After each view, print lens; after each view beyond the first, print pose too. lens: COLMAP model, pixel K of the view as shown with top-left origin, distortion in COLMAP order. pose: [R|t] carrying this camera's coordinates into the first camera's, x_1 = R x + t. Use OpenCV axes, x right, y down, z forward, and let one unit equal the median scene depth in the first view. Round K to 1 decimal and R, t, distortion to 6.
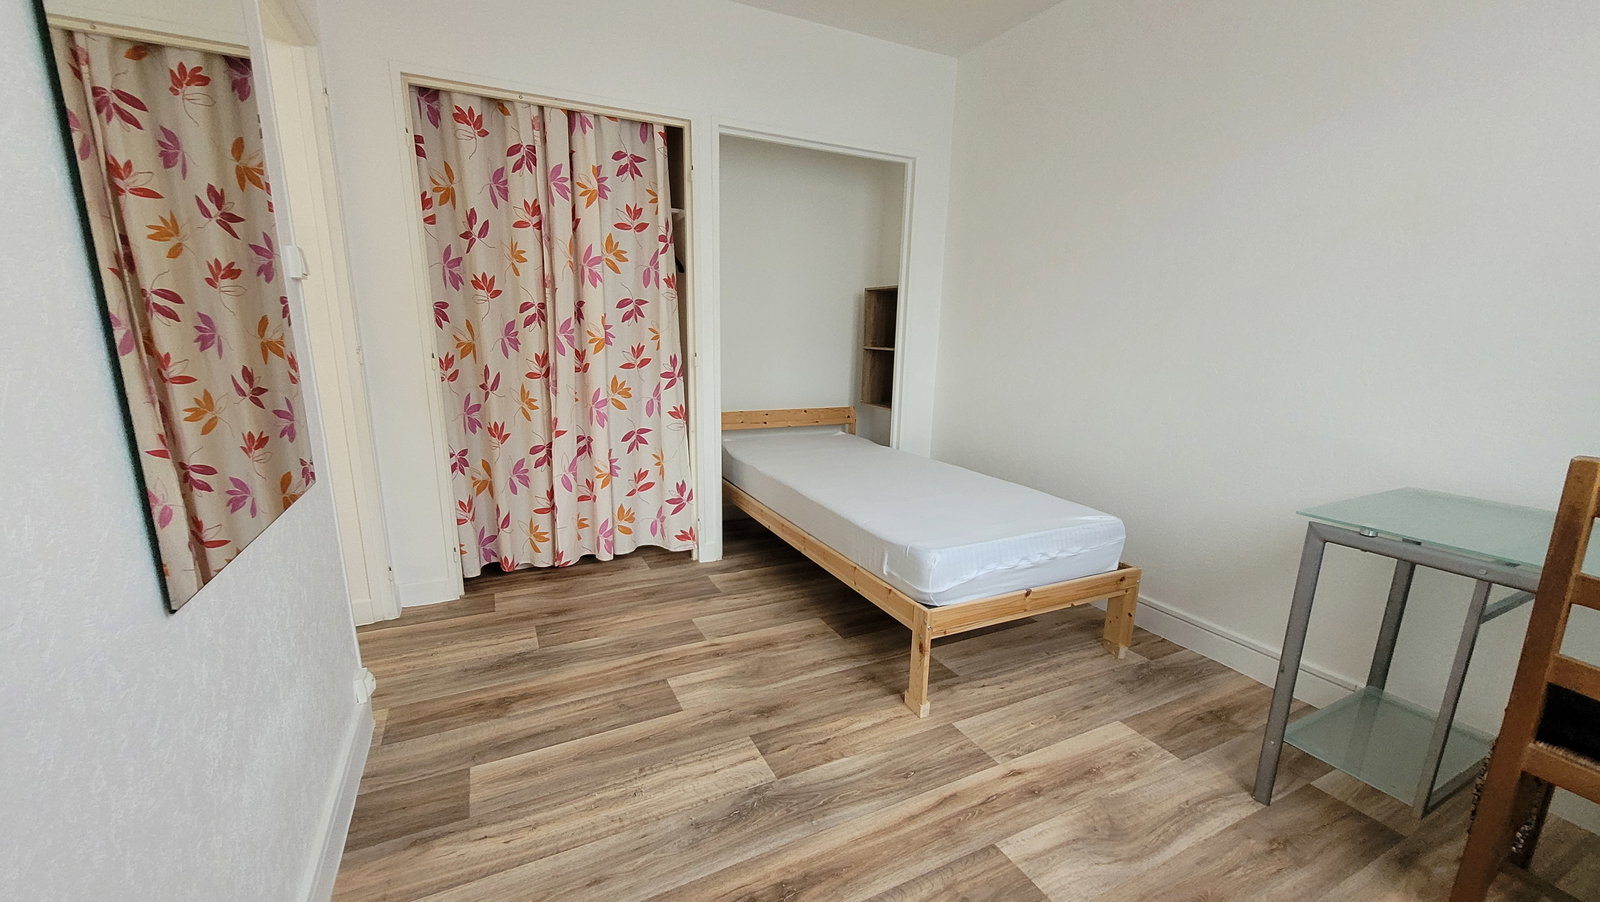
lens RADIAL K [[630.1, 0, 789.8], [0, 630.1, 453.3], [0, 0, 1]] dist [0.003857, -0.000056]
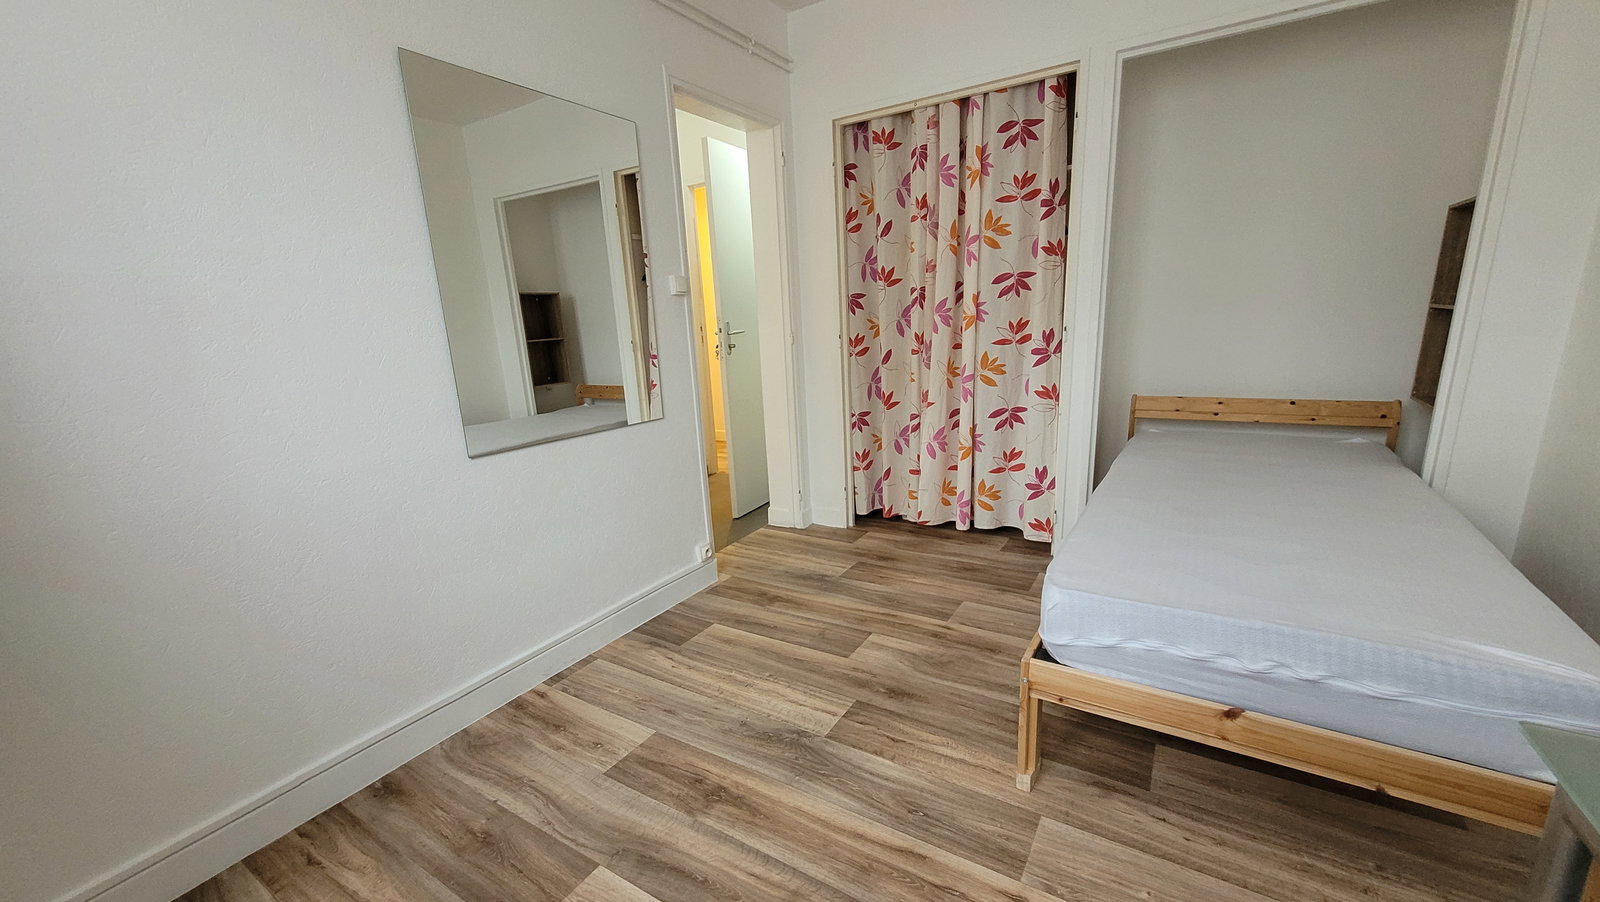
lens RADIAL K [[630.1, 0, 792.5], [0, 630.1, 452.0], [0, 0, 1]] dist [0.003857, -0.000056]
pose [[0.520282, 0.135078, -0.843244, 0.655468], [-0.101483, 0.990194, 0.096003, -0.045732], [0.847943, 0.035626, 0.528889, 0.315178]]
